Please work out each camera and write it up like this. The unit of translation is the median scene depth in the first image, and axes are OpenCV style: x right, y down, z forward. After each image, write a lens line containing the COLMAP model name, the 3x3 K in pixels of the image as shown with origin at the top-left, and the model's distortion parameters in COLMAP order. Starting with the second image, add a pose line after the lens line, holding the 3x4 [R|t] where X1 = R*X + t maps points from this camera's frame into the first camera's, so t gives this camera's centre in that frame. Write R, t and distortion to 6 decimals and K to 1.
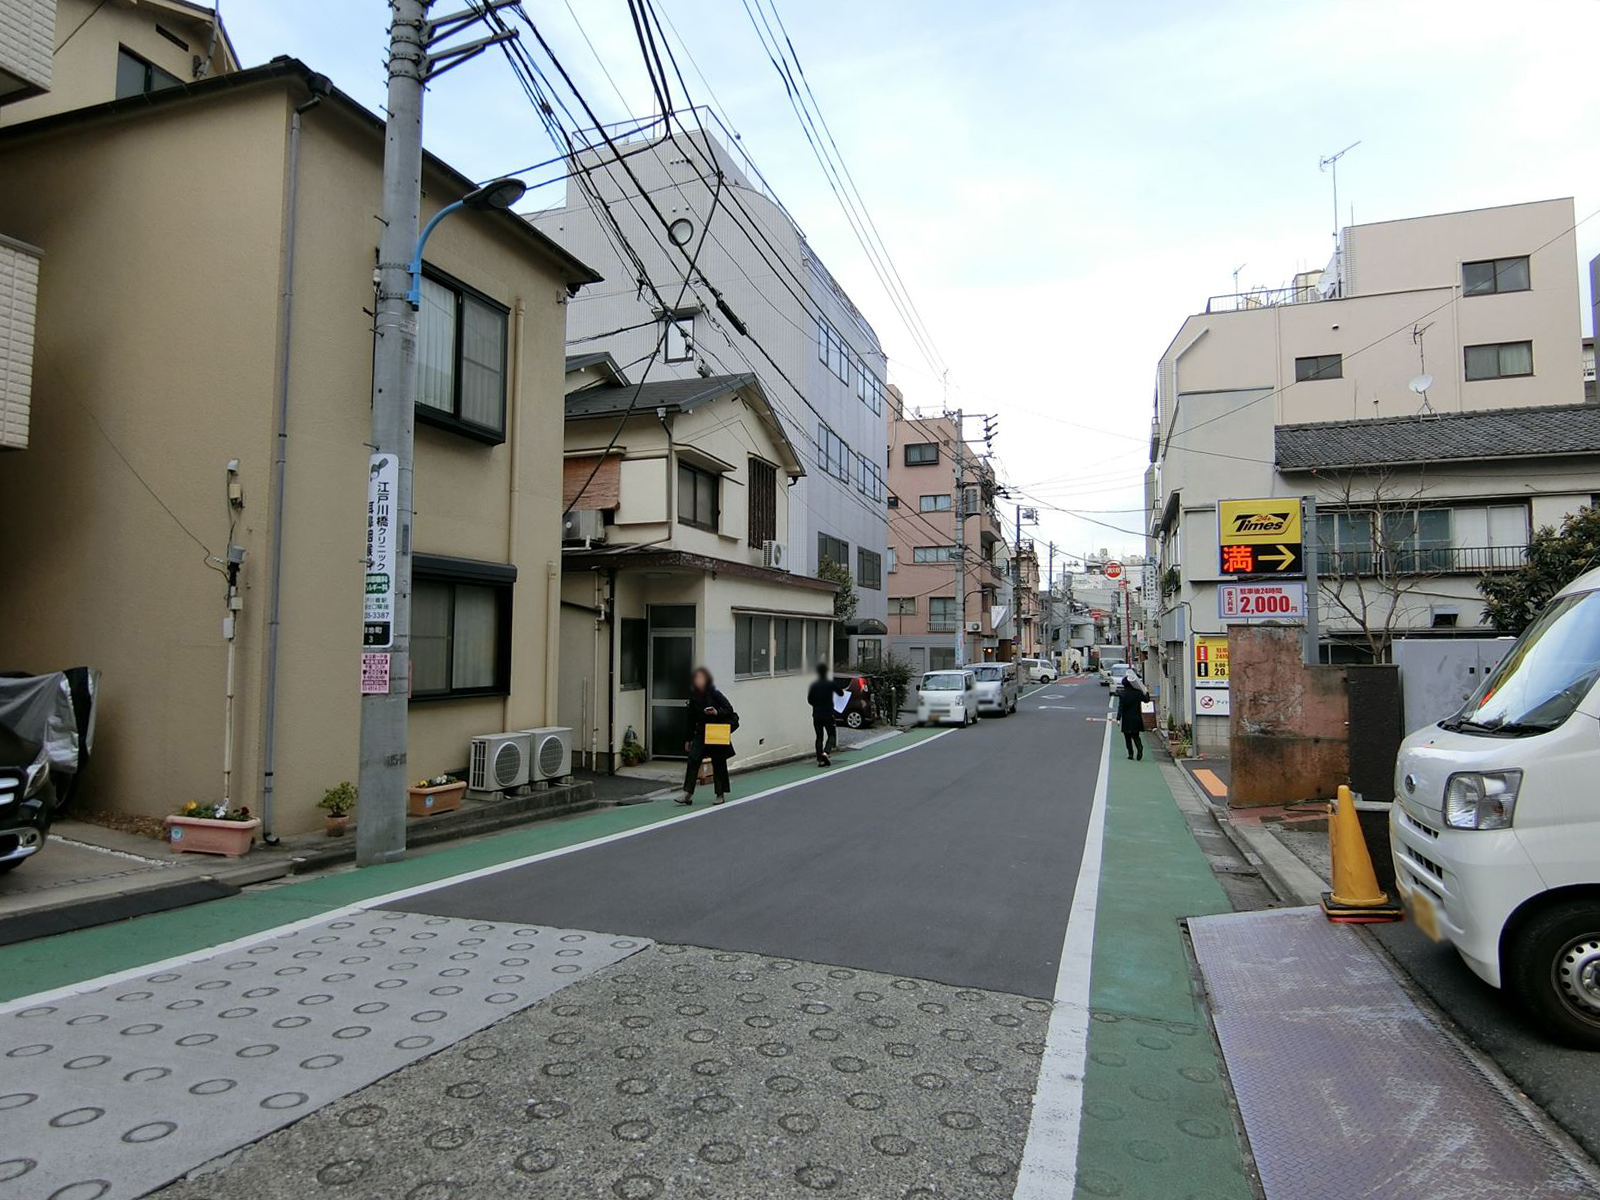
lens RADIAL K [[895.4, 0, 803.5], [0, 895.4, 599.9], [0, 0, 1]] dist [-0.003984, -0.009450]
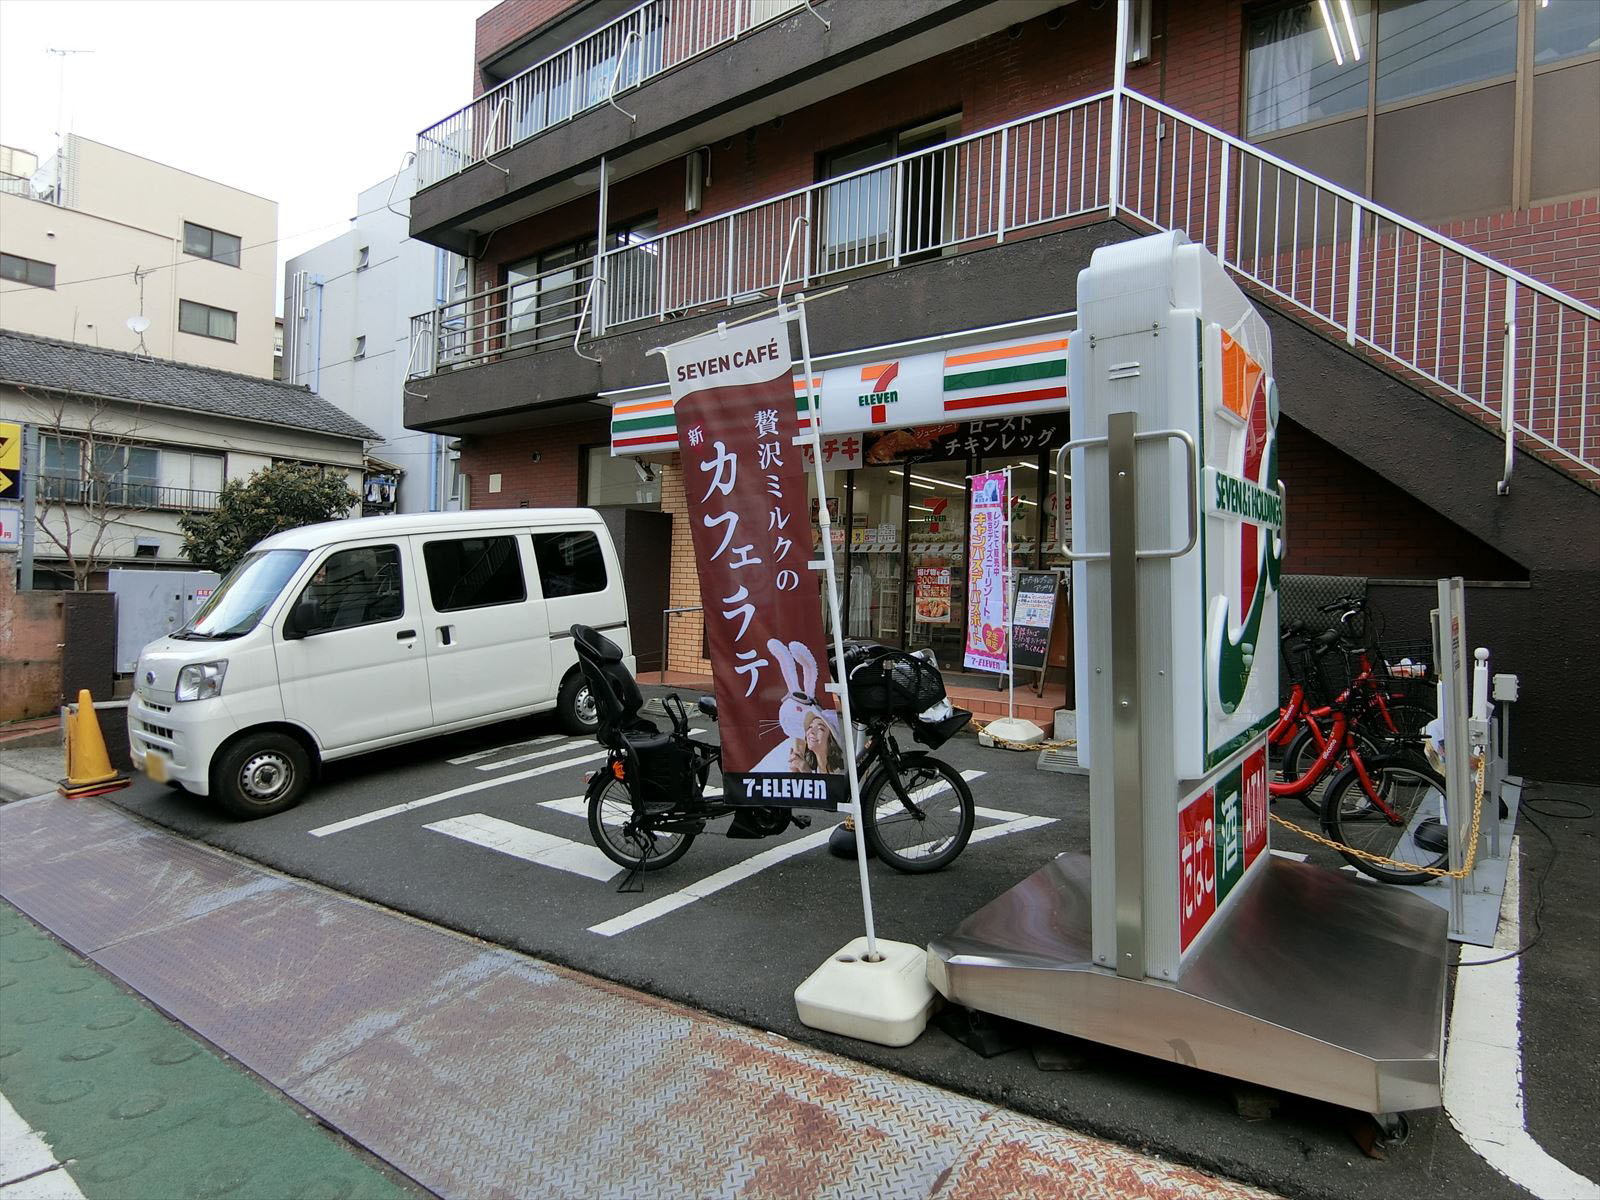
lens RADIAL K [[895.4, 0, 803.5], [0, 895.4, 599.9], [0, 0, 1]] dist [-0.003984, -0.009450]
pose [[0.294168, 0.003839, 0.955746, -0.119301], [-0.083722, 0.996251, 0.021767, -0.011306], [-0.952080, -0.086420, 0.293386, -0.127228]]
